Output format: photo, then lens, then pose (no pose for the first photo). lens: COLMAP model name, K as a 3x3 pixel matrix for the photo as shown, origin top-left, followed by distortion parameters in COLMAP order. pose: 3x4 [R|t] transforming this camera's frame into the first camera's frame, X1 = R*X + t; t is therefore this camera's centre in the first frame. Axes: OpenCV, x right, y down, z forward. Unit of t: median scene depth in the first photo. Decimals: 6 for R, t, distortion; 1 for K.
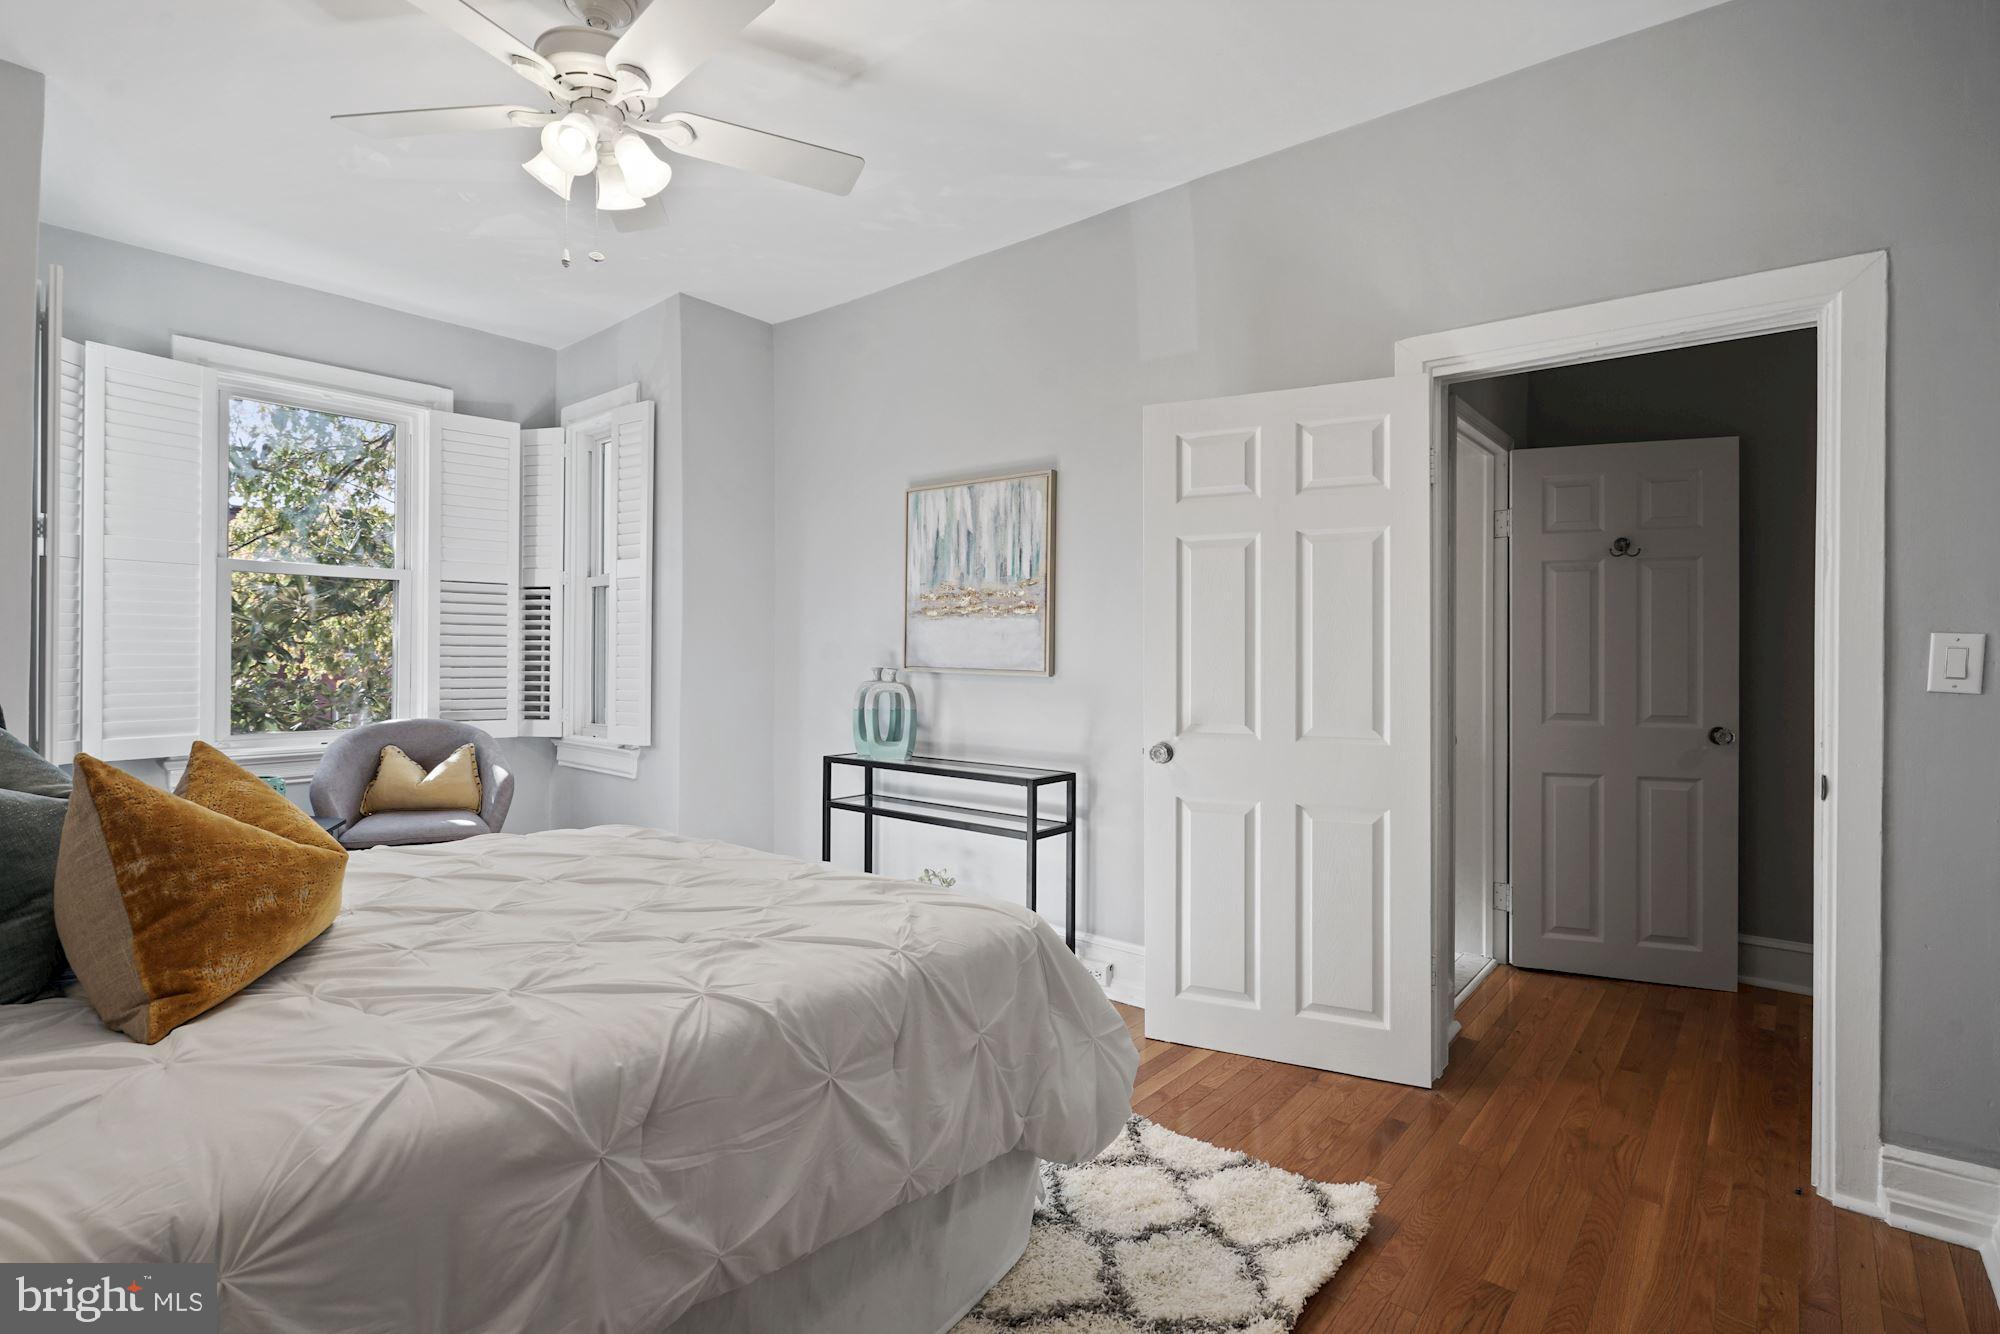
lens RADIAL K [[929.5, 0, 990.5], [0, 929.5, 651.4], [0, 0, 1]] dist [-0.006682, 0.002706]
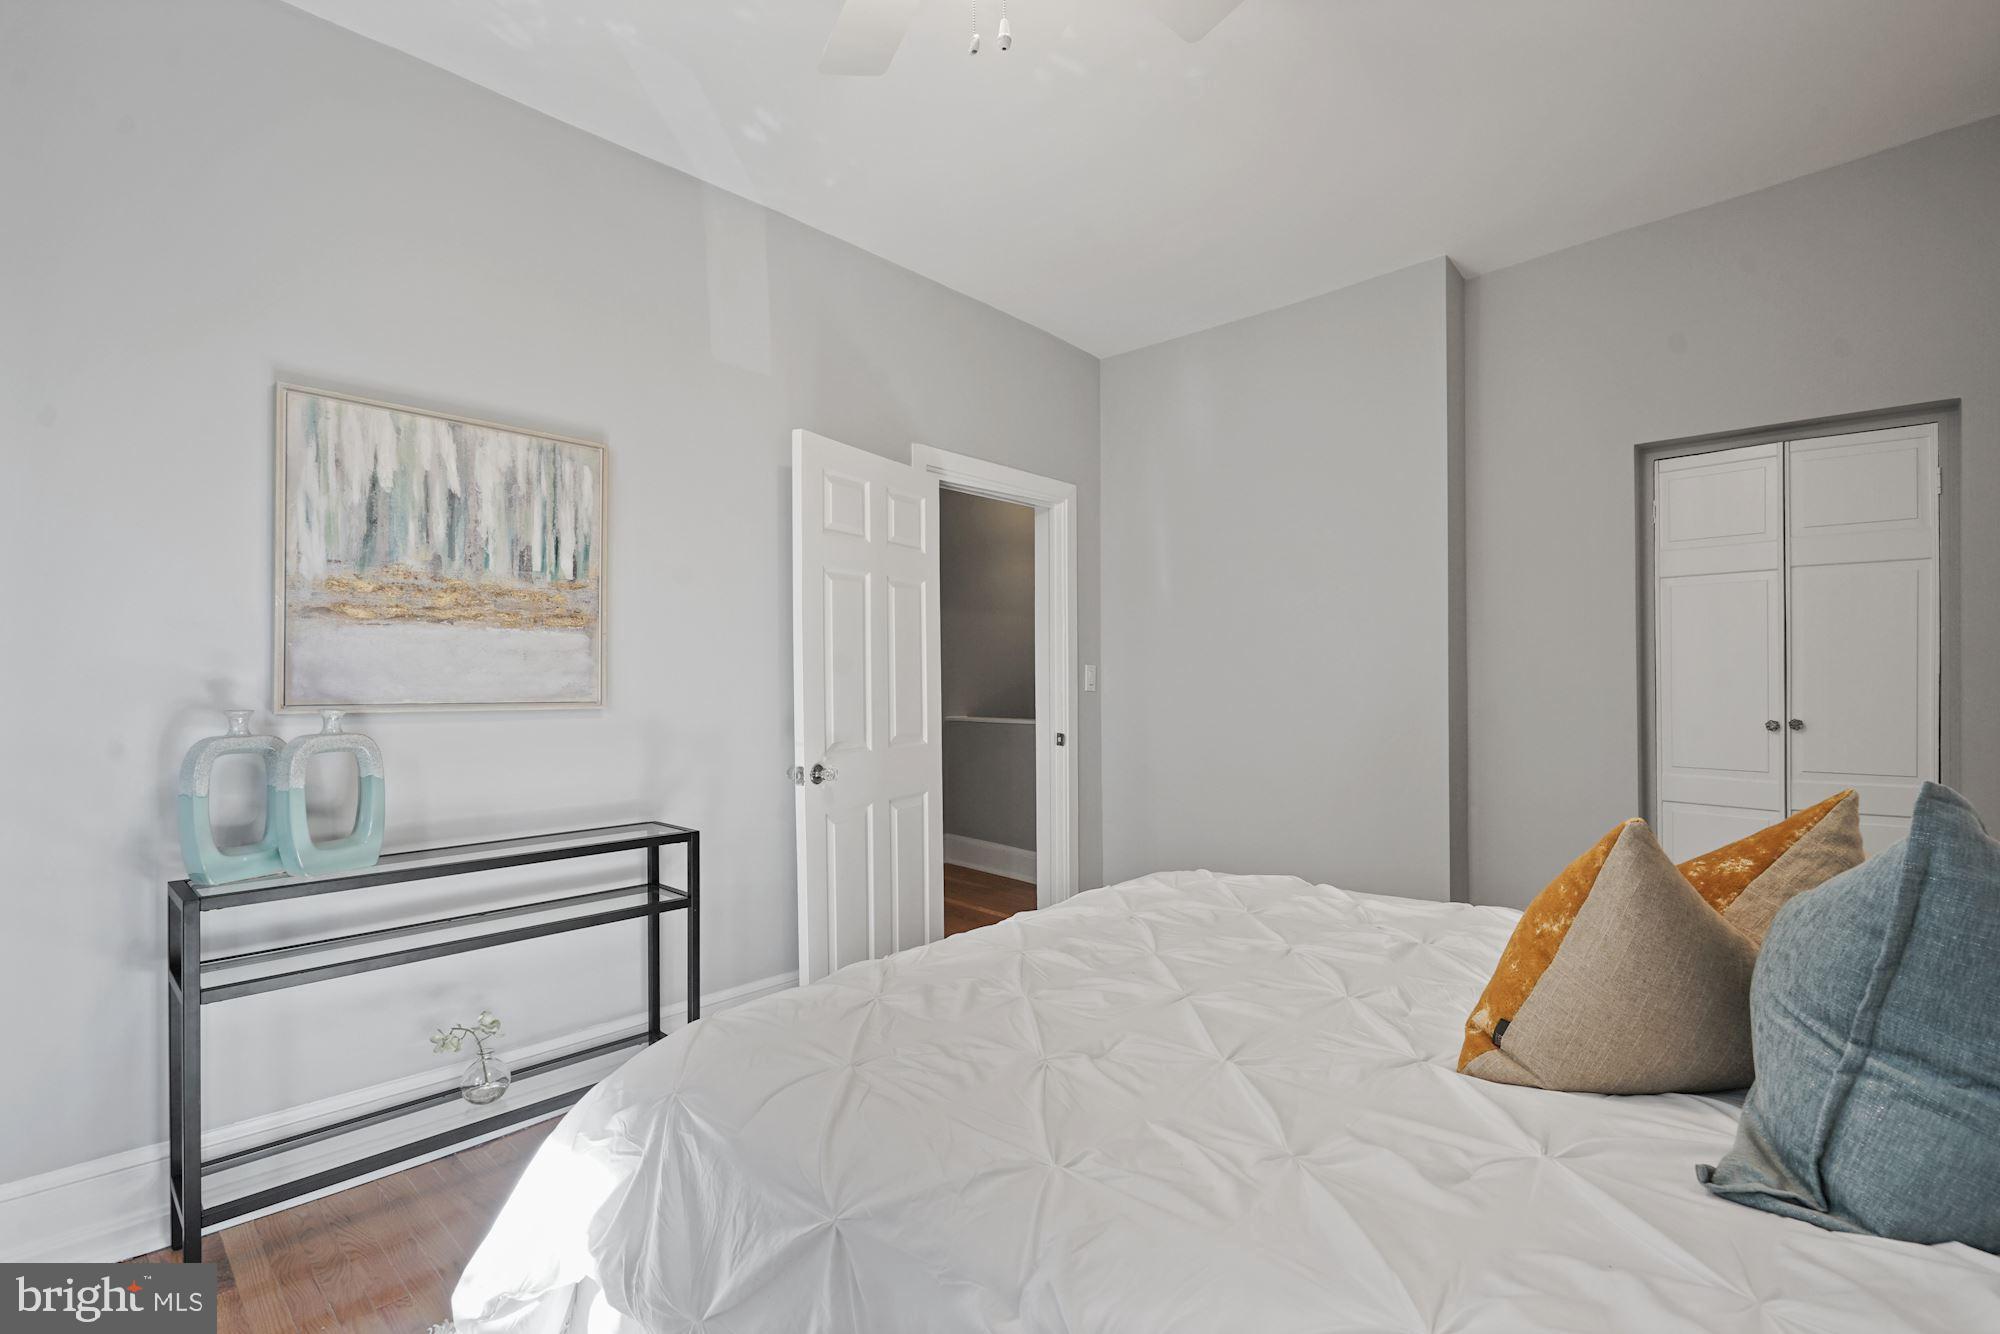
lens RADIAL K [[929.5, 0, 993.7], [0, 929.5, 678.7], [0, 0, 1]] dist [-0.006682, 0.002706]
pose [[0.068412, -0.003475, 0.997651, -0.647210], [0.008819, 0.999957, 0.002878, 0.002277], [-0.997618, 0.008601, 0.068440, 0.580160]]
